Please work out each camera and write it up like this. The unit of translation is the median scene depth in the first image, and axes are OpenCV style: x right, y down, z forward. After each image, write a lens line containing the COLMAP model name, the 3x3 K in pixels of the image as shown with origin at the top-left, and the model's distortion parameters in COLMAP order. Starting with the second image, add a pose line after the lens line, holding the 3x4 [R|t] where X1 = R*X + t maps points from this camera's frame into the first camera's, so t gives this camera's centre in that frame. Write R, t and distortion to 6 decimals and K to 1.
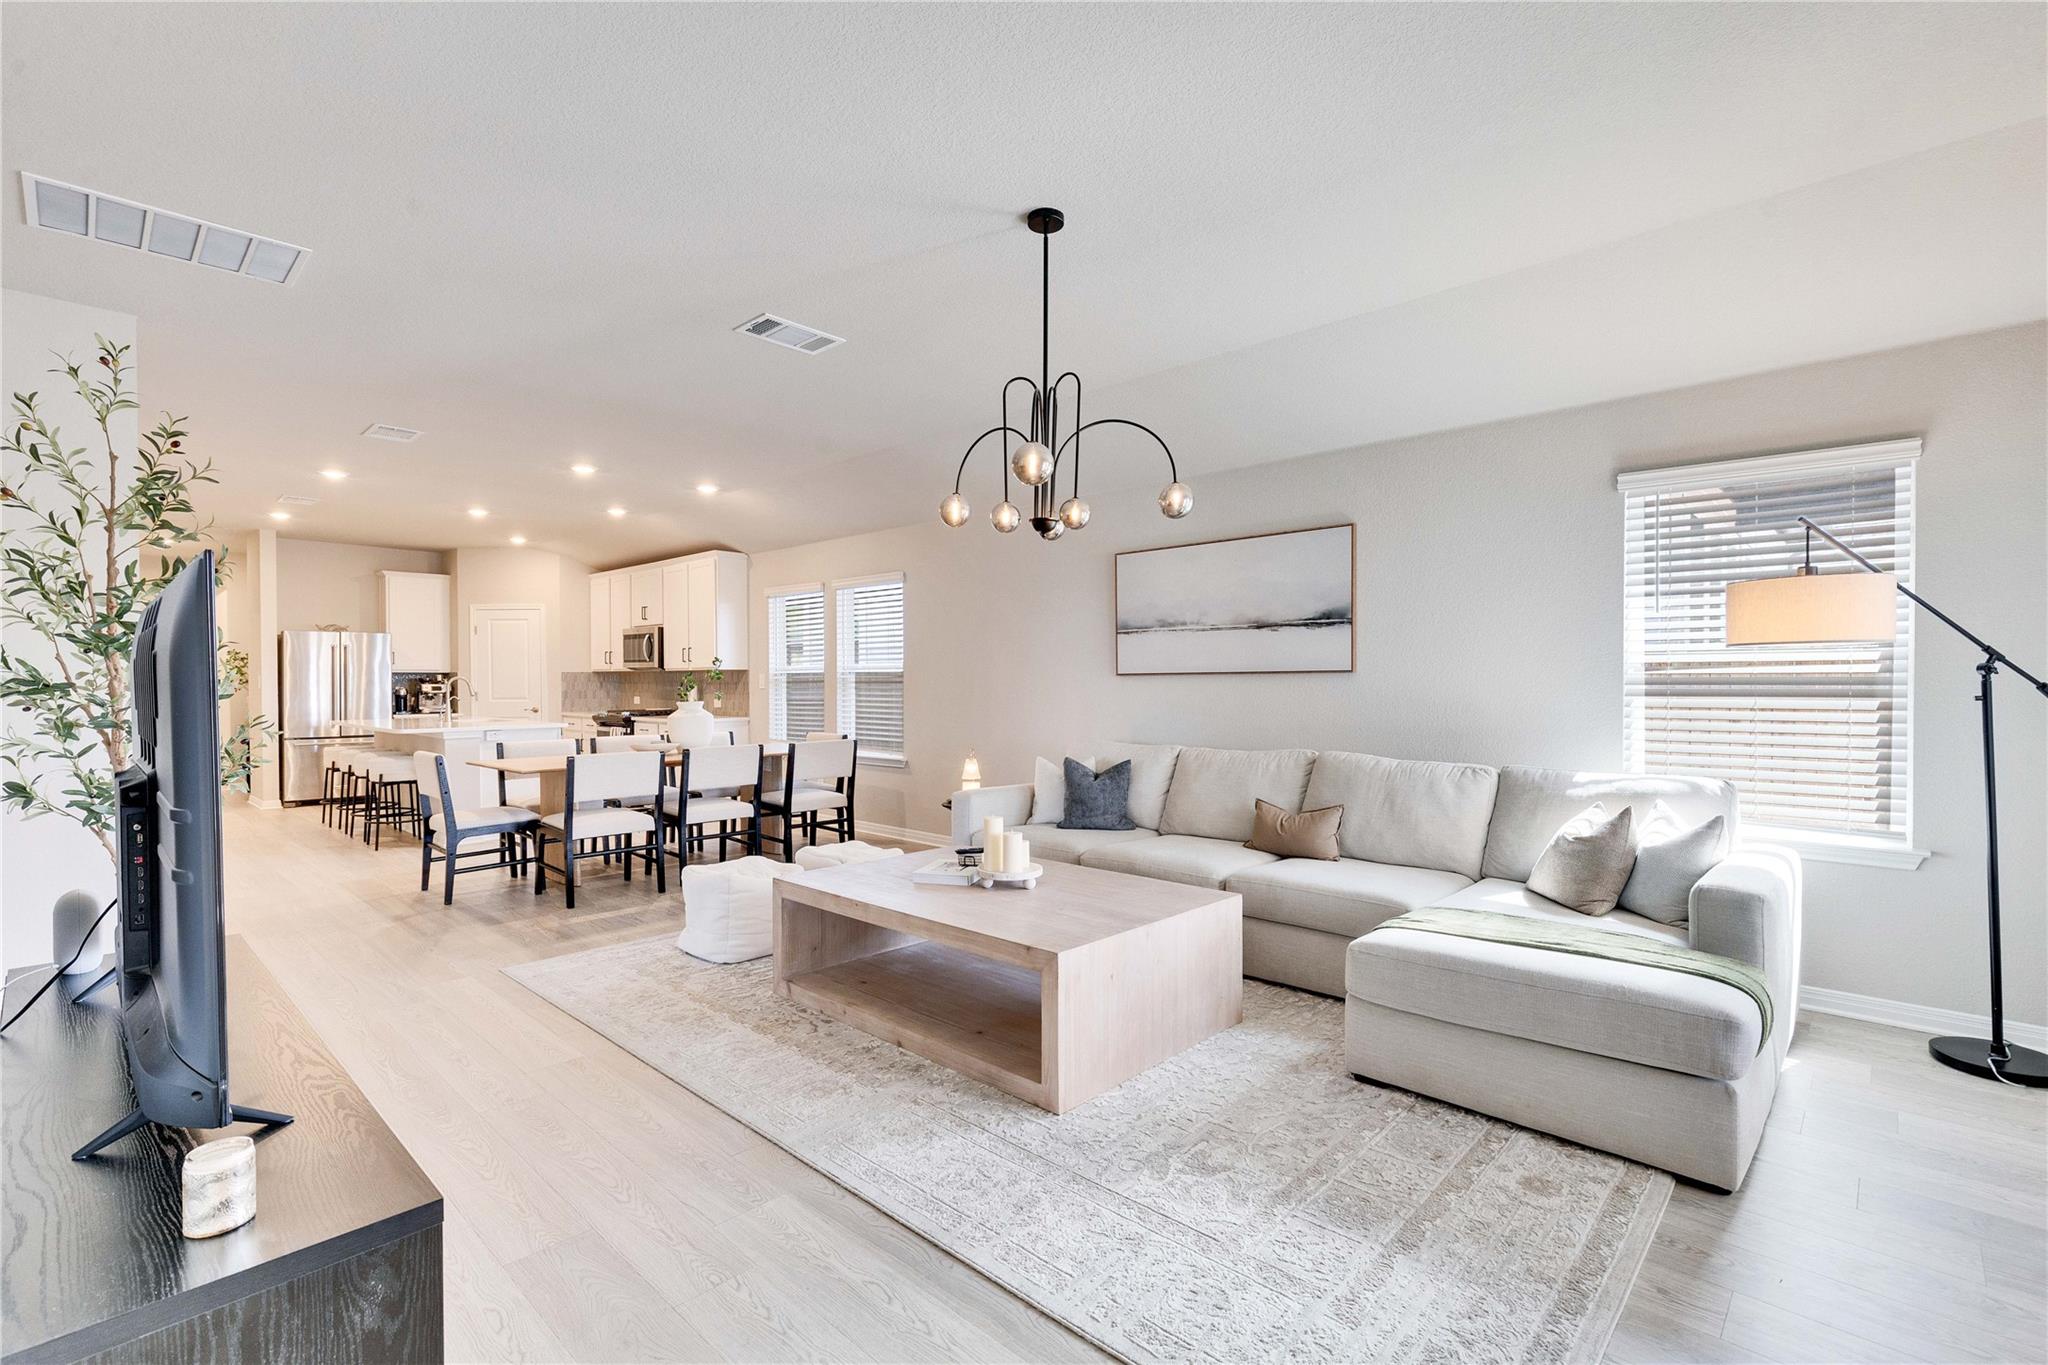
lens RADIAL K [[926.3, 0, 1019.2], [0, 926.3, 684.0], [0, 0, 1]] dist [0.002159, -0.000404]
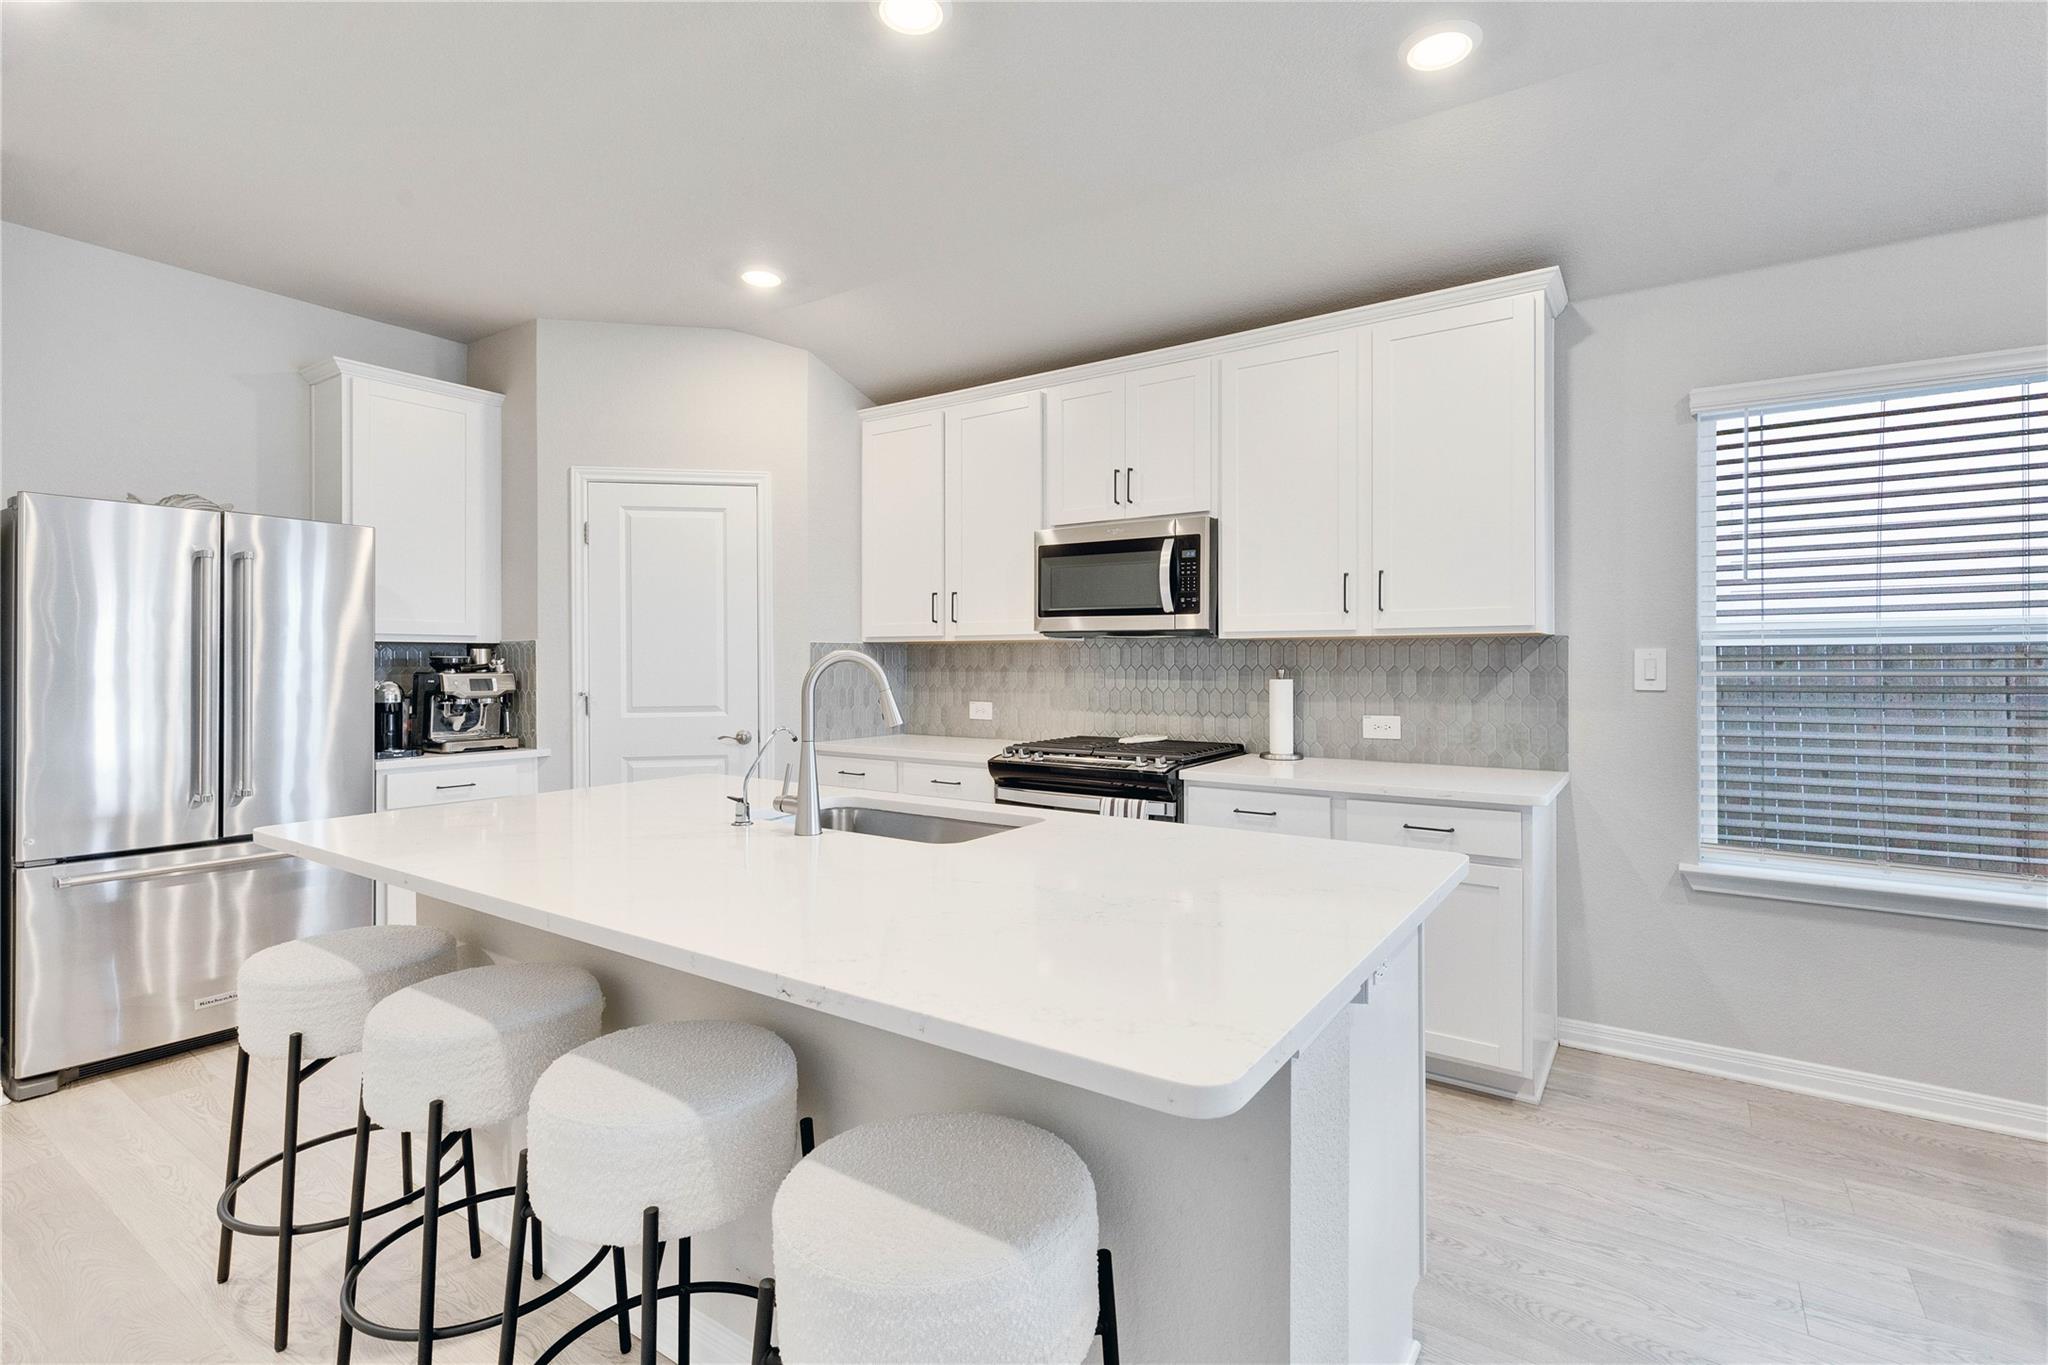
lens RADIAL K [[955.9, 0, 1025.9], [0, 955.9, 656.0], [0, 0, 1]] dist [0.008964, -0.000227]
pose [[0.987298, 0.001356, 0.158876, -0.501703], [-0.000148, 0.999971, -0.007615, -0.004213], [-0.158882, 0.007495, 0.987269, 0.616986]]
